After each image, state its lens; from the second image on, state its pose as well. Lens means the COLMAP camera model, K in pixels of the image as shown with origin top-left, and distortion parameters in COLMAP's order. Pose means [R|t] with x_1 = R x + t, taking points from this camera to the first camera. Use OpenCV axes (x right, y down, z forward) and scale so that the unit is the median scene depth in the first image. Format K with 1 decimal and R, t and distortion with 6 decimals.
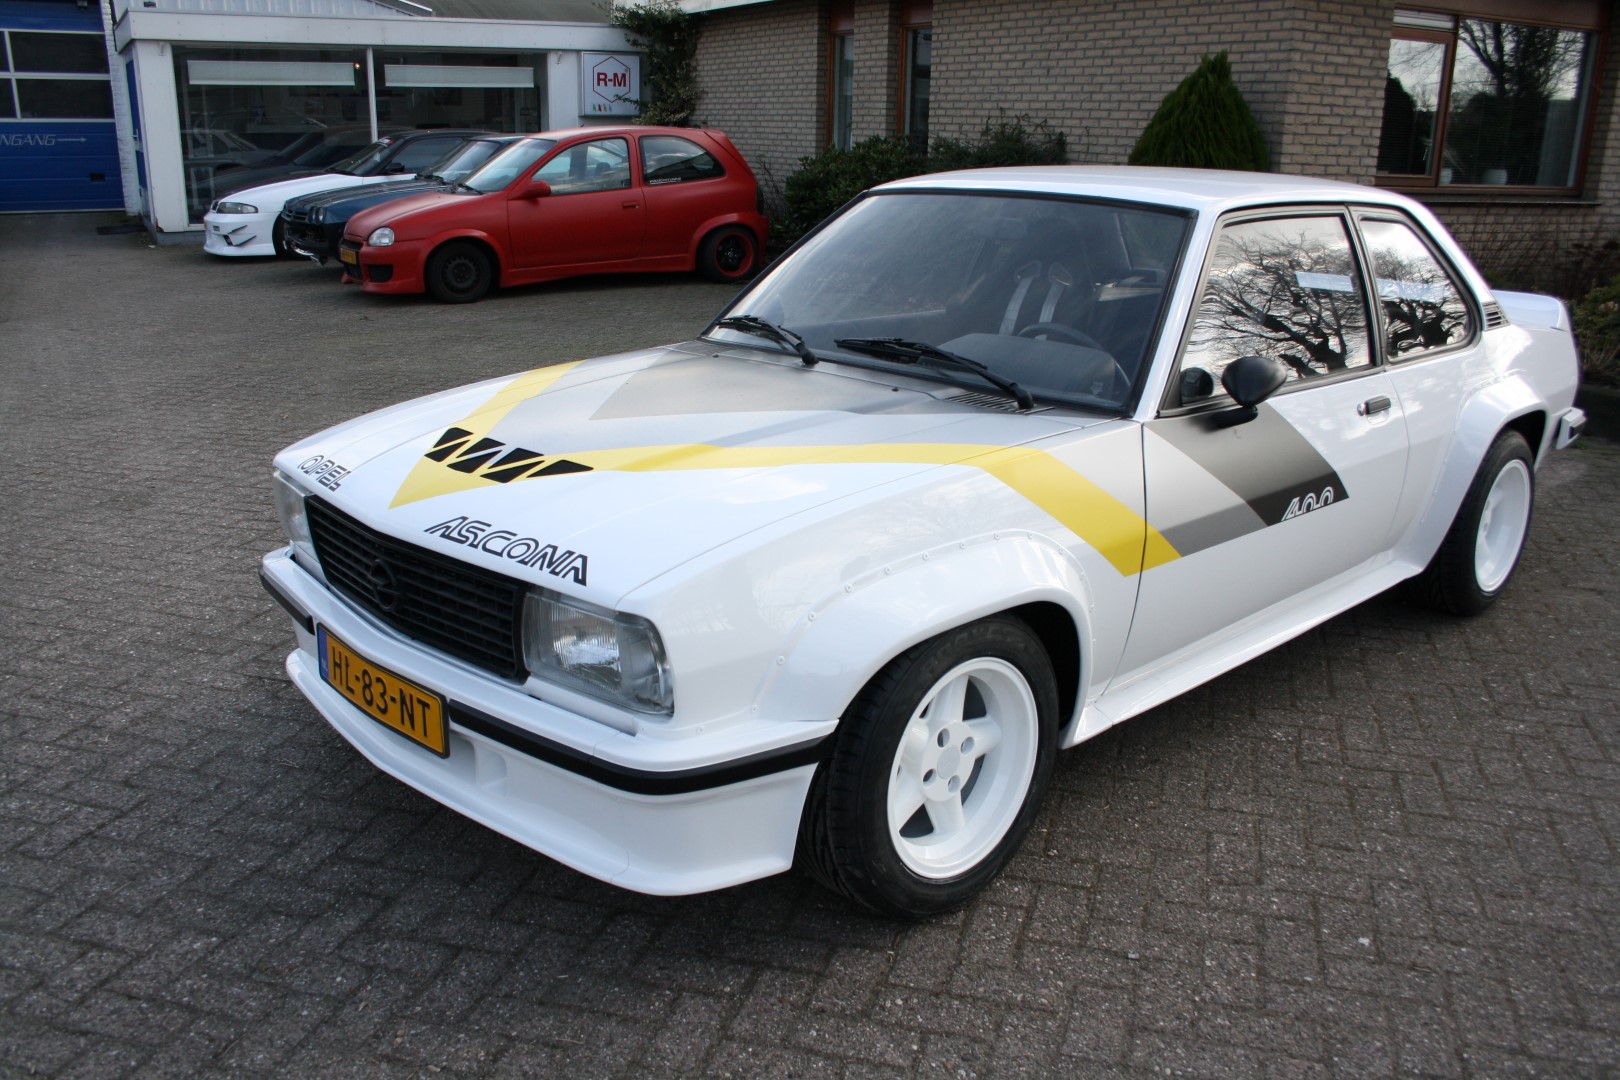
lens RADIAL K [[1382.6, 0, 810.0], [0, 1382.6, 540.0], [0, 0, 1]] dist [-0.151860, 0.137641]
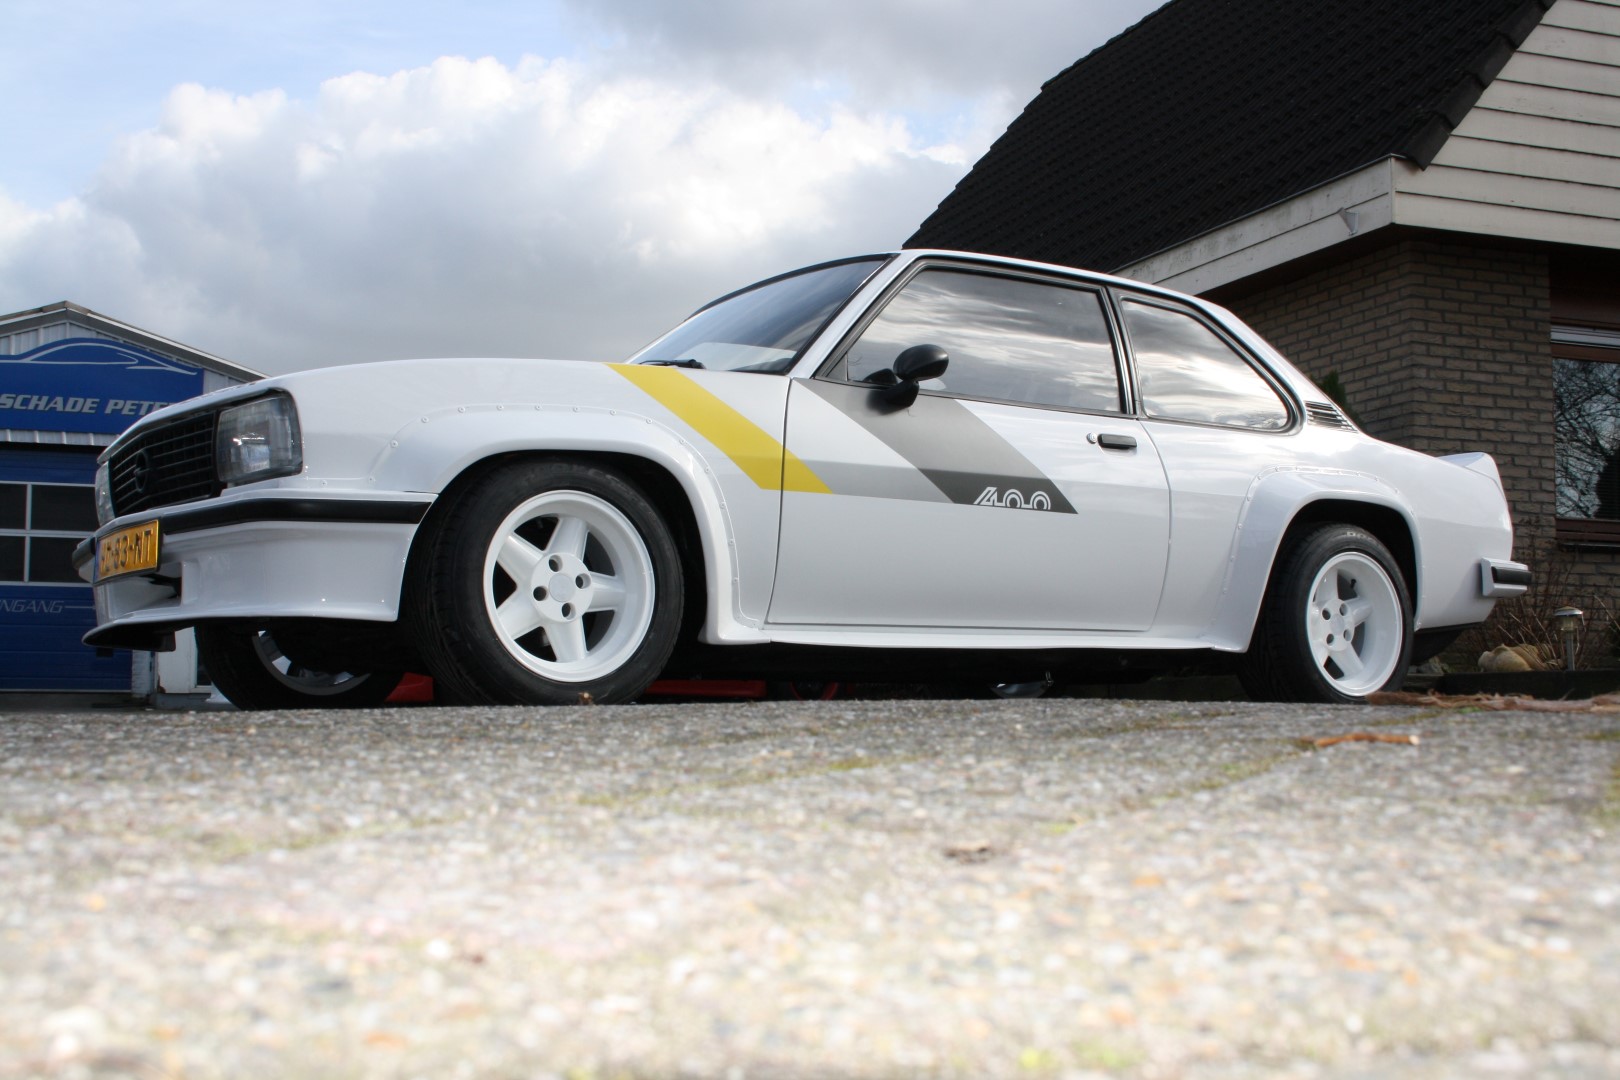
lens RADIAL K [[1989.1, 0, 810.0], [0, 1989.1, 540.0], [0, 0, 1]] dist [-0.107968, 0.262325]
pose [[0.988580, -0.023841, -0.148800, 0.432320], [-0.034151, 0.926275, -0.375298, 0.577379], [0.146777, 0.376093, 0.914883, -0.418688]]
